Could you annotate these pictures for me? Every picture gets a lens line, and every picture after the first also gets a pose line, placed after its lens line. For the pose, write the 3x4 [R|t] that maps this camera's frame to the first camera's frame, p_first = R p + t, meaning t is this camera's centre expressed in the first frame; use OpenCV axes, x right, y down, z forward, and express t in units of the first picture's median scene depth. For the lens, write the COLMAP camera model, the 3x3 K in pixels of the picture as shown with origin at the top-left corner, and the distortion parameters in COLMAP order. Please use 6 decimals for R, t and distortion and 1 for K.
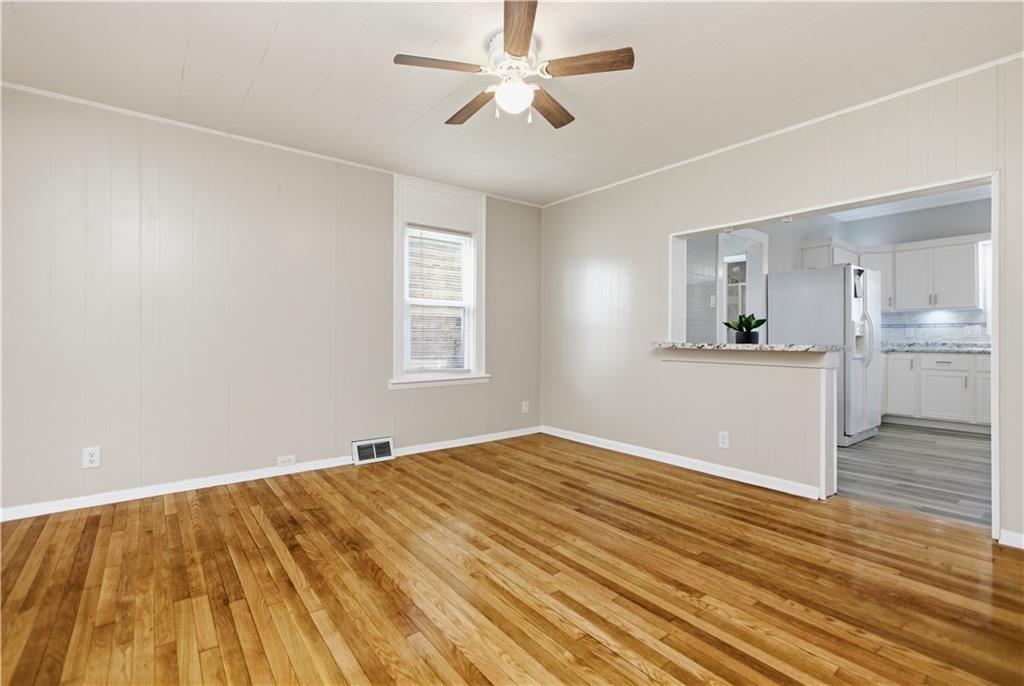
lens RADIAL K [[463.3, 0, 515.3], [0, 463.3, 338.7], [0, 0, 1]] dist [-0.004553, 0.000555]
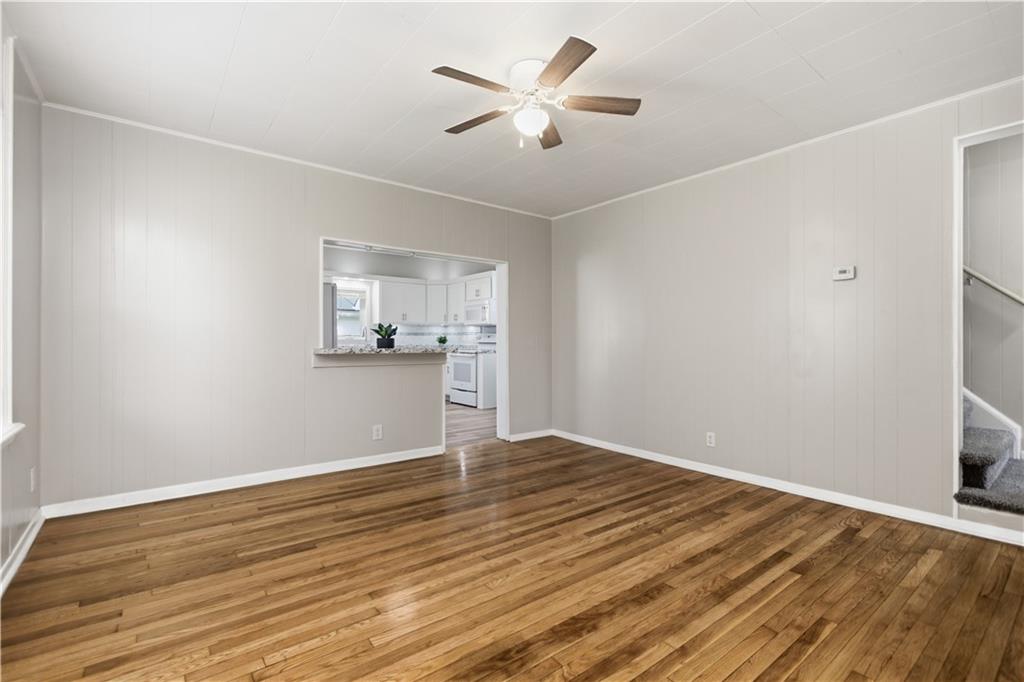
lens RADIAL K [[458.3, 0, 505.4], [0, 458.3, 342.9], [0, 0, 1]] dist [-0.004297, 0.000021]
pose [[0.013627, -0.002123, 0.999905, -0.841471], [0.000494, 0.999998, 0.002117, -0.006620], [-0.999907, 0.000465, 0.013628, 0.826162]]
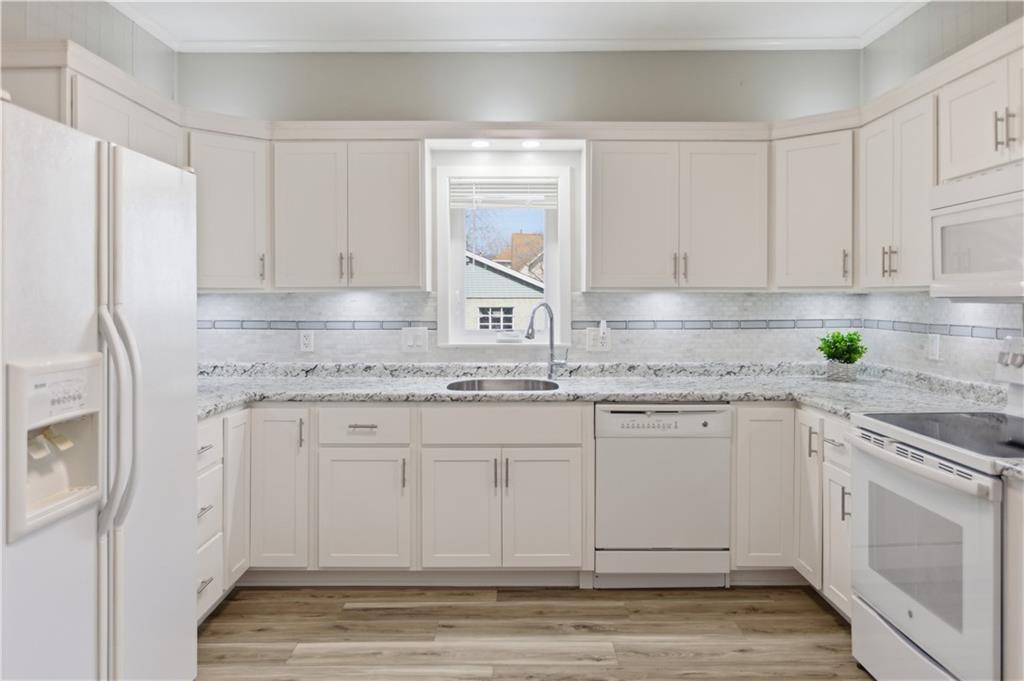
lens RADIAL K [[725.7, 0, 511.6], [0, 725.7, 300.3], [0, 0, 1]] dist [-0.010700, 0.000259]
pose [[0.614062, 0.000770, 0.789258, 0.974017], [-0.001555, 0.999999, 0.000234, -0.110293], [-0.789256, -0.001371, 0.614062, 0.977576]]
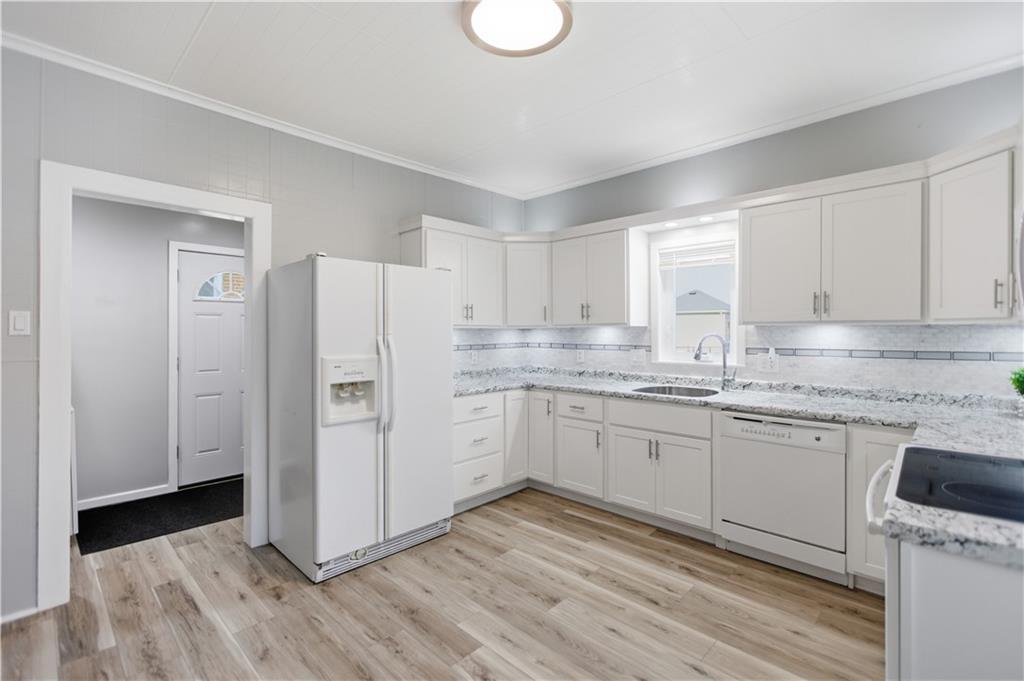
lens RADIAL K [[463.3, 0, 515.3], [0, 463.3, 336.2], [0, 0, 1]] dist [-0.004553, 0.000555]
pose [[0.989681, -0.001610, 0.143277, 1.412634], [0.000001, 0.999937, 0.011229, -0.112864], [-0.143286, -0.011113, 0.989619, 0.666136]]
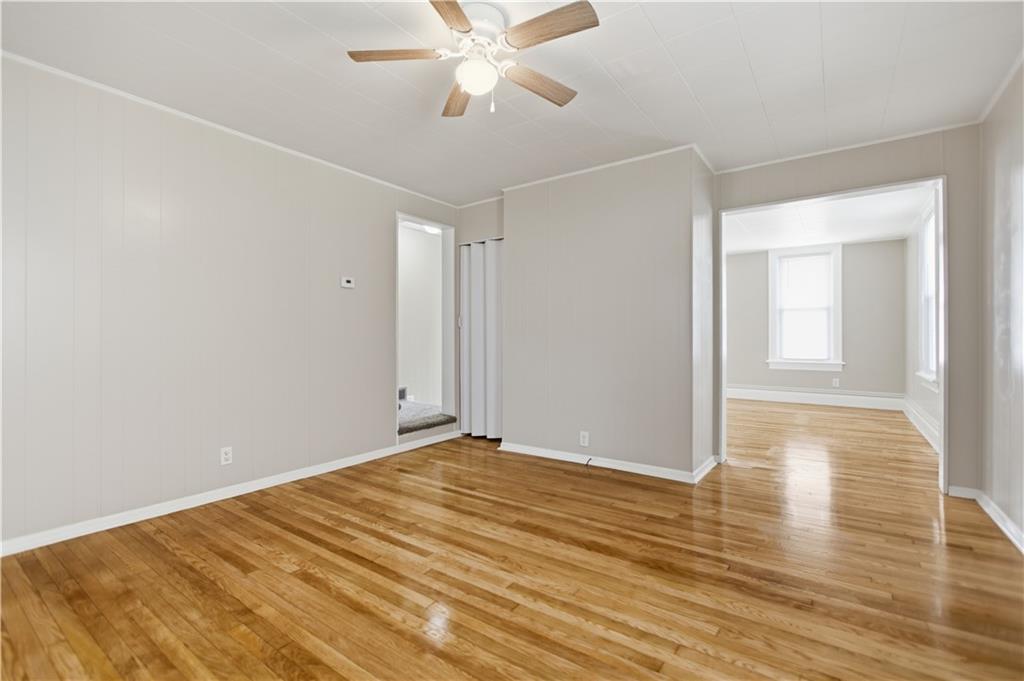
lens RADIAL K [[463.3, 0, 515.3], [0, 463.3, 336.2], [0, 0, 1]] dist [-0.004553, 0.000555]
pose [[-0.959806, -0.001131, -0.280662, 0.140278], [-0.001191, 0.999999, 0.000042, -0.009194], [0.280662, 0.000374, -0.959807, 1.495603]]
